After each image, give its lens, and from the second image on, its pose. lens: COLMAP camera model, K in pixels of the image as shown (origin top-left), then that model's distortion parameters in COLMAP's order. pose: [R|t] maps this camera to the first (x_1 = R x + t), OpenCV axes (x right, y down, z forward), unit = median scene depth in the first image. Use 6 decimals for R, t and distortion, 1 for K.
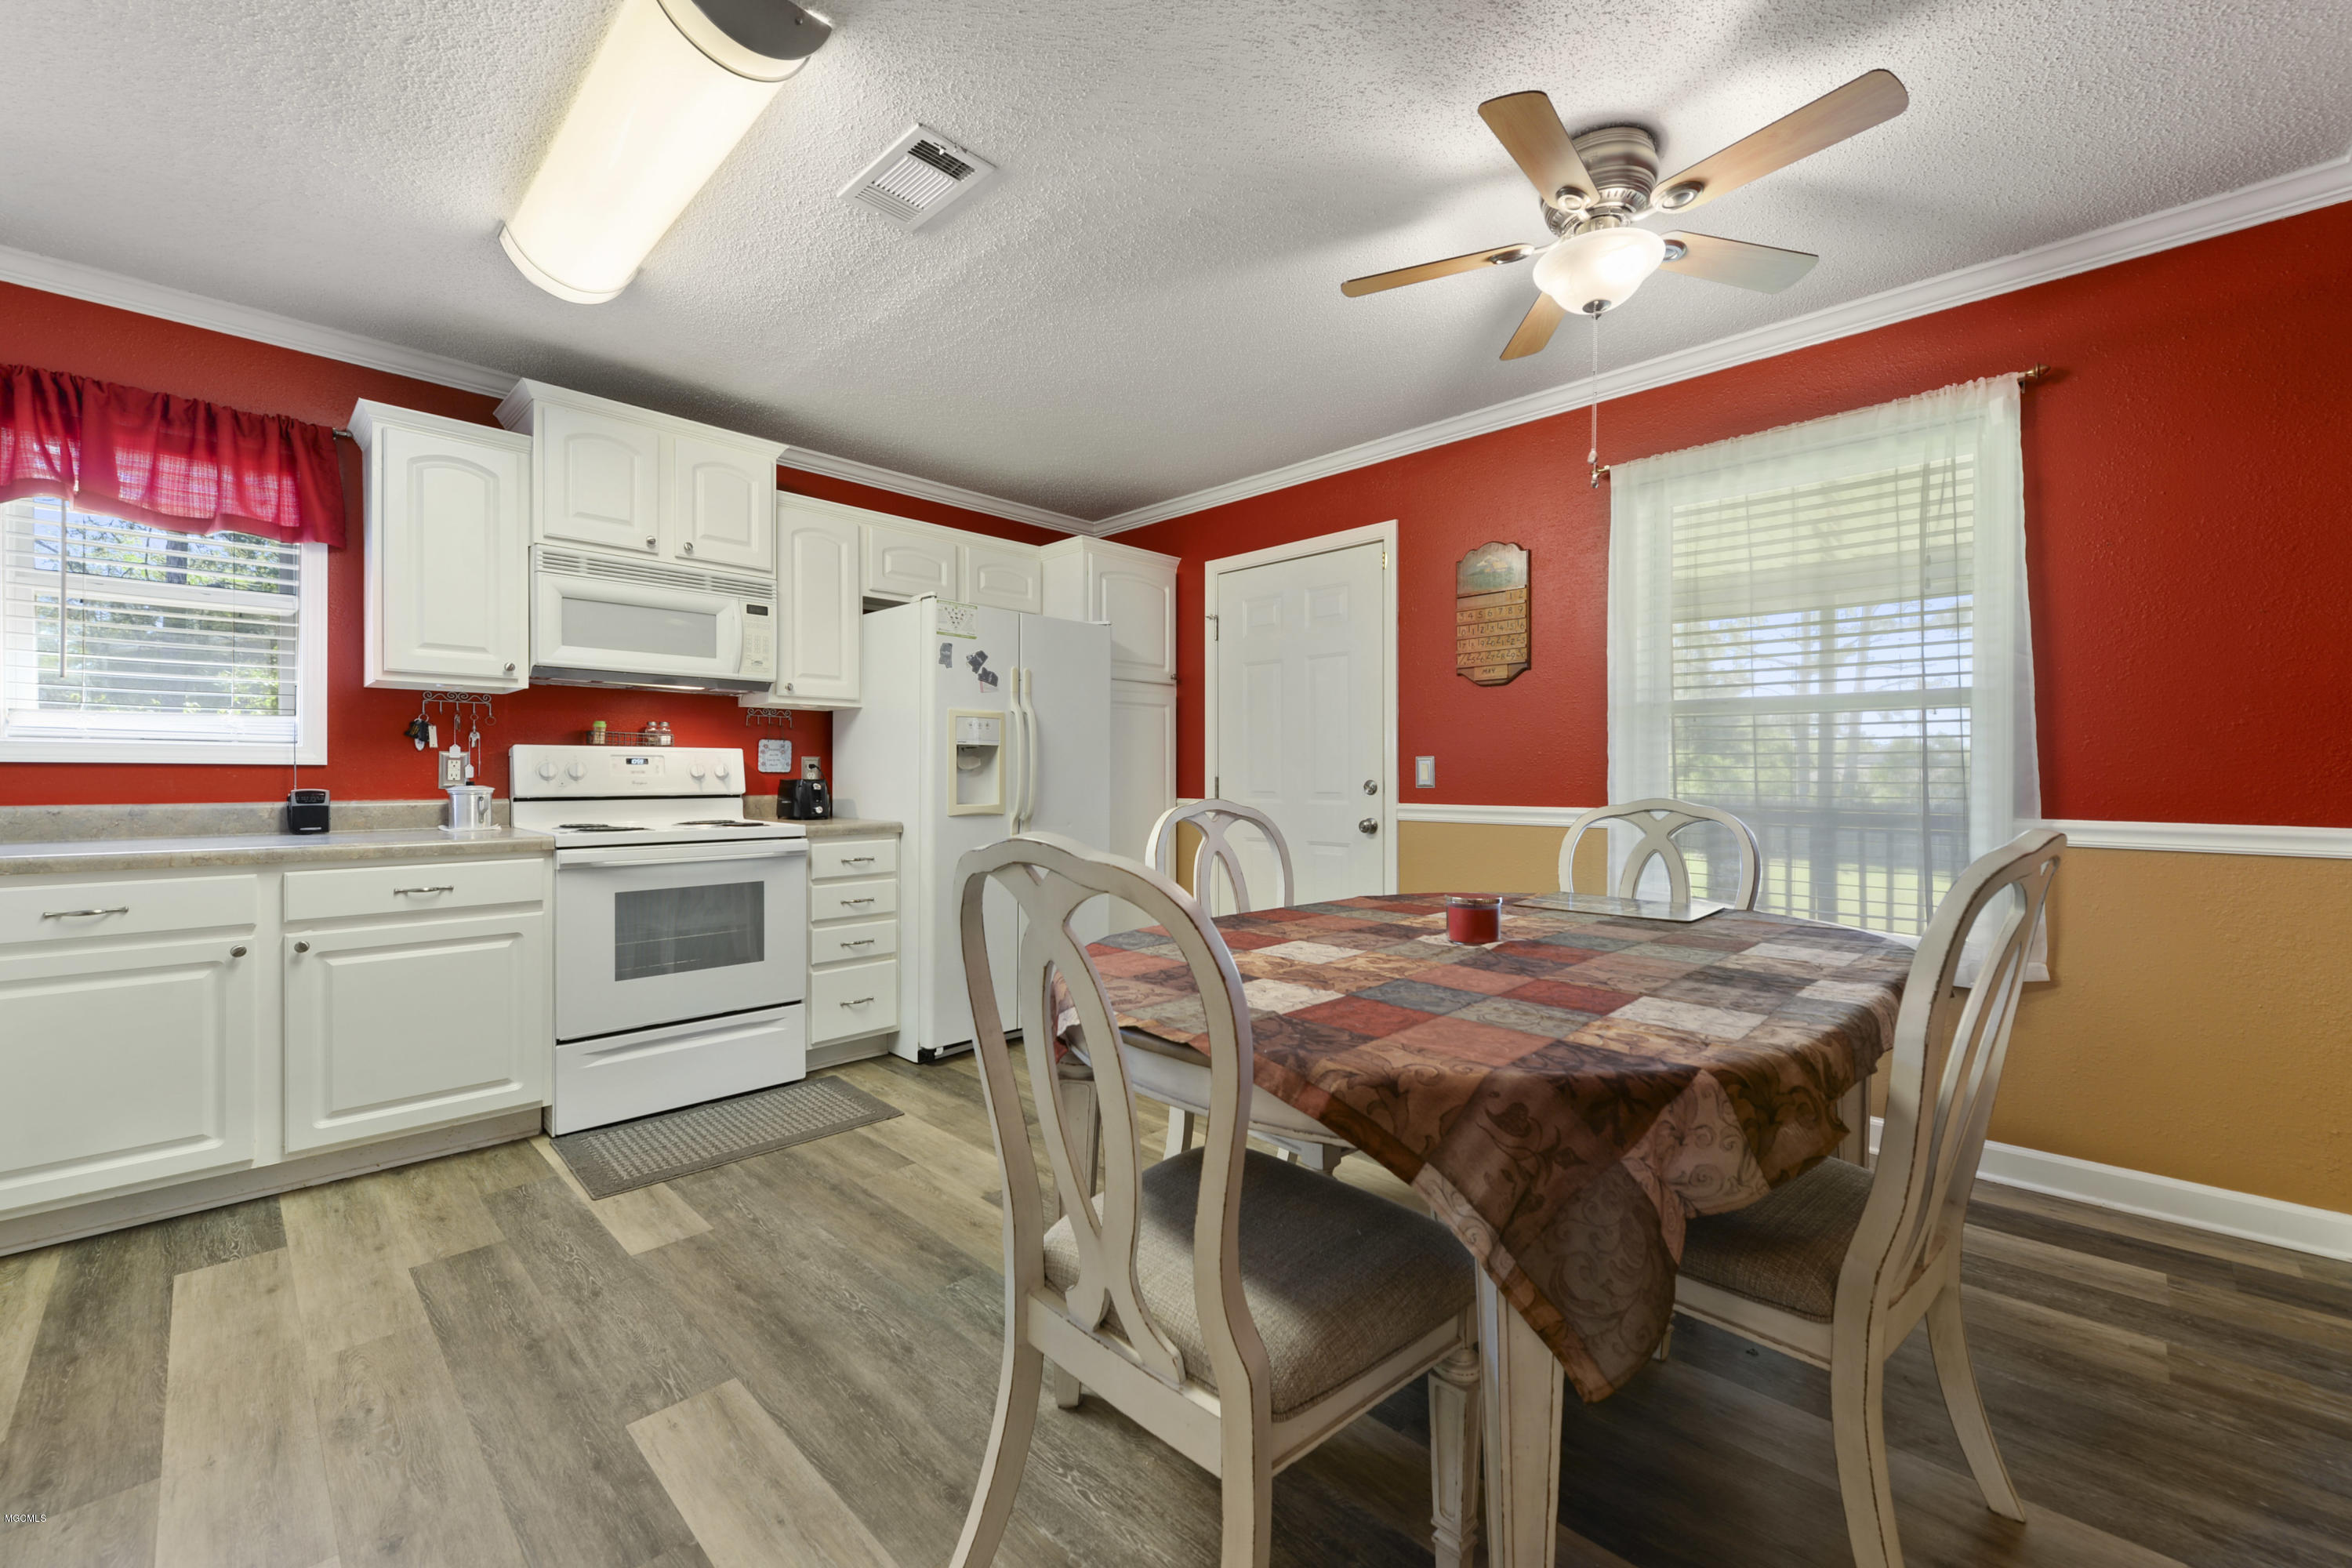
lens RADIAL K [[938.5, 0, 1168.1], [0, 938.5, 778.3], [0, 0, 1]] dist [0.000617, 0.000054]
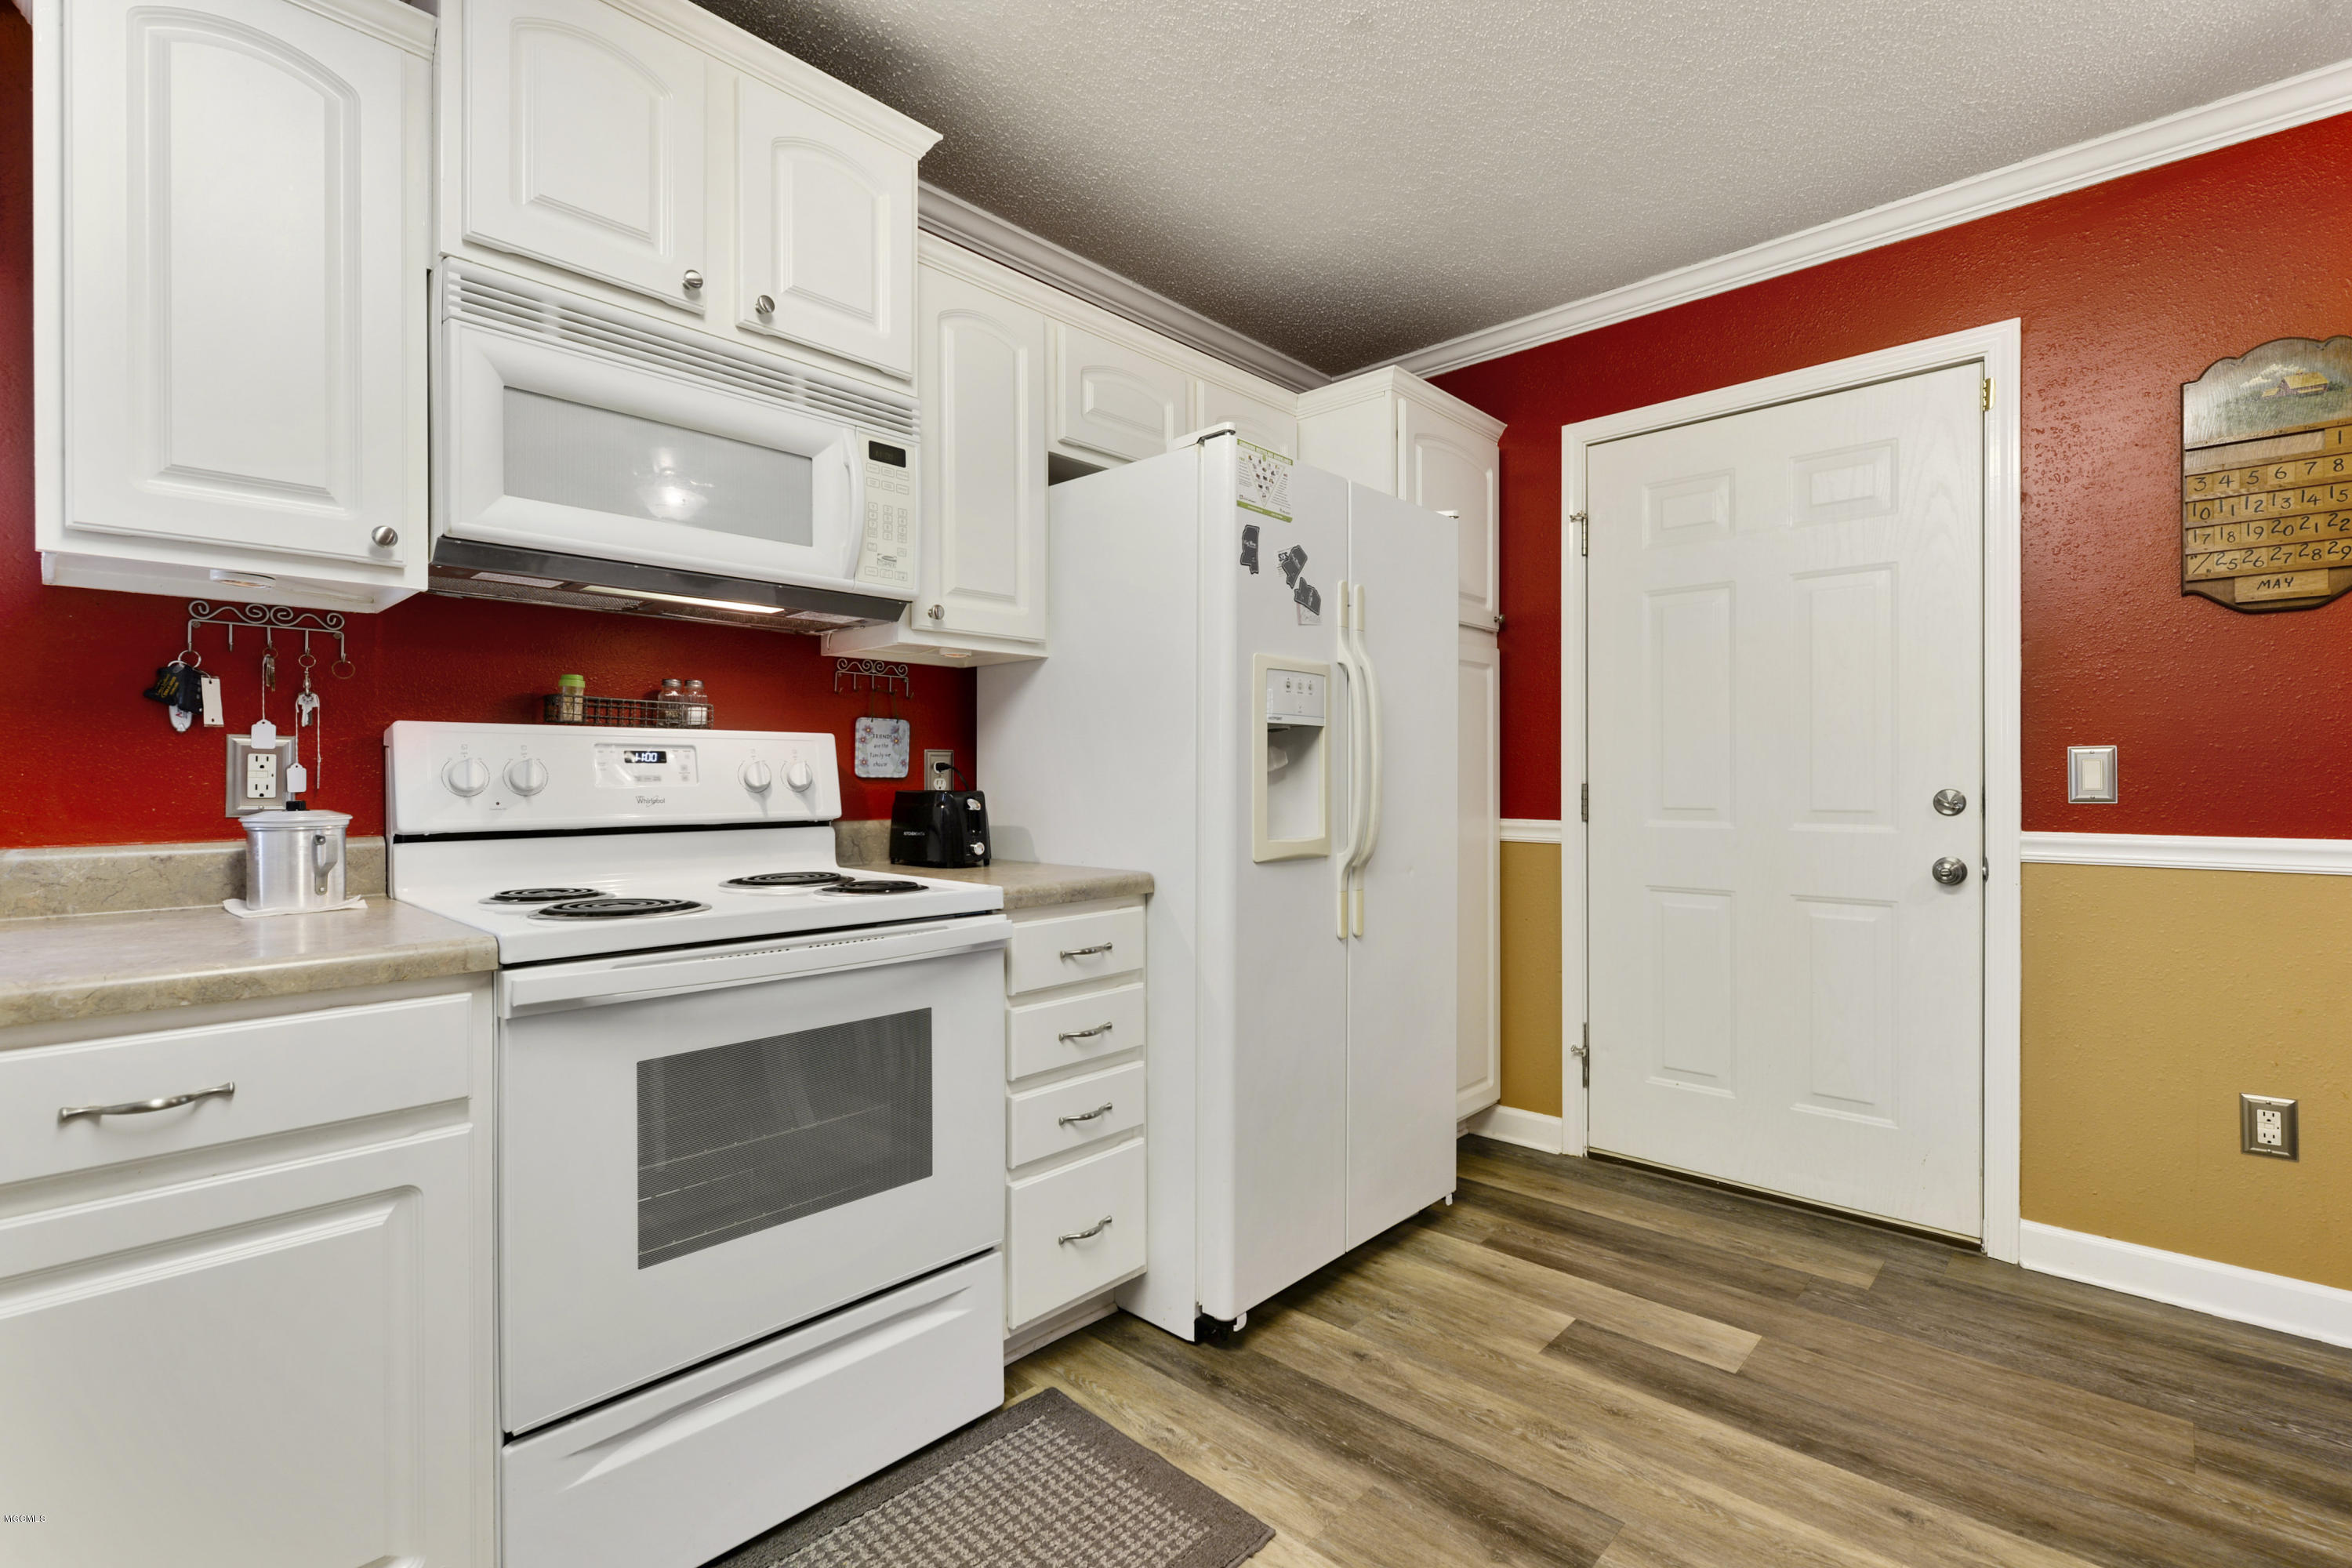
lens RADIAL K [[1072.7, 0, 1176.0], [0, 1072.7, 784.0], [0, 0, 1]] dist [-0.001948, -0.000203]
pose [[0.999677, -0.002805, 0.025257, -0.294454], [0.002774, 0.999995, 0.001238, -0.003746], [-0.025260, -0.001167, 0.999680, 0.418817]]
